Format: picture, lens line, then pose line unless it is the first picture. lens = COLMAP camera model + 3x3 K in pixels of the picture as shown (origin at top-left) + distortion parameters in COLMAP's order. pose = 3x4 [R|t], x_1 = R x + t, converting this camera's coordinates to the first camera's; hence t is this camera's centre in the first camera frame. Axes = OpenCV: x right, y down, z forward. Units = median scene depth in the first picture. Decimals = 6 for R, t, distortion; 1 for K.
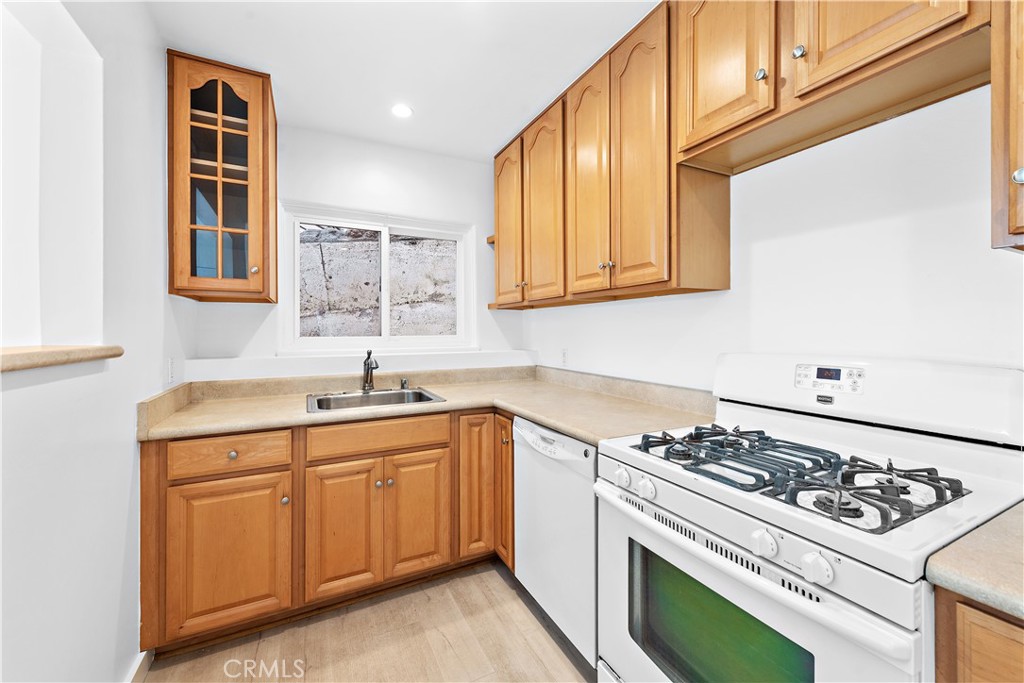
lens RADIAL K [[403.0, 0, 510.8], [0, 403.0, 332.8], [0, 0, 1]] dist [0.003531, -0.000854]
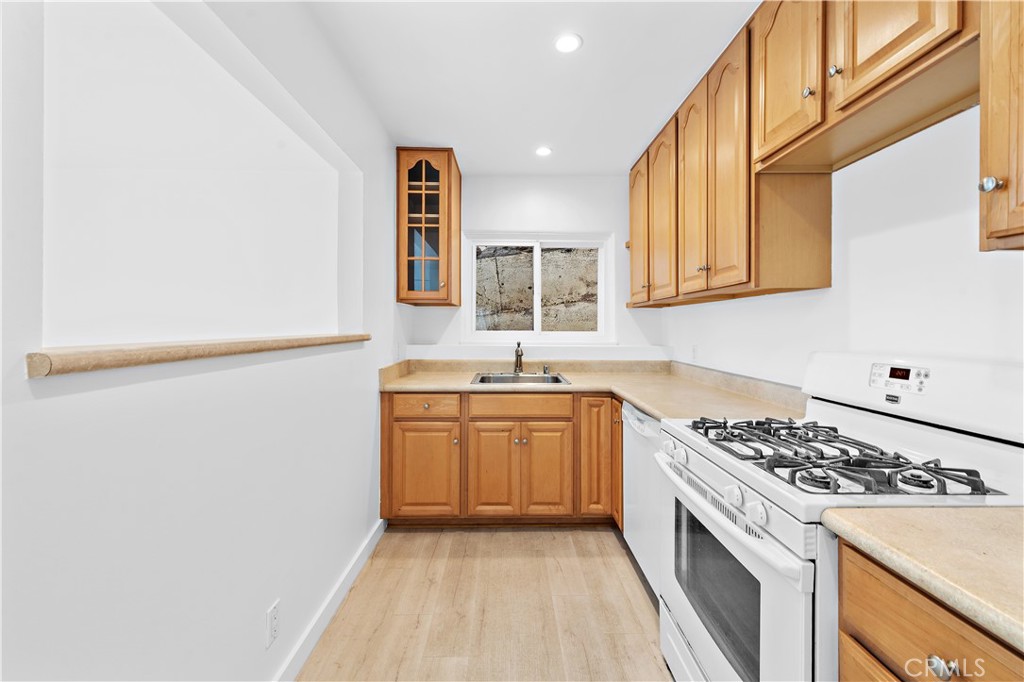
lens RADIAL K [[403.0, 0, 513.5], [0, 403.0, 333.3], [0, 0, 1]] dist [0.003531, -0.000854]
pose [[0.896807, 0.014494, -0.442185, 0.263730], [-0.009713, 0.999867, 0.013073, -0.000391], [0.442315, -0.007429, 0.896829, -0.212949]]
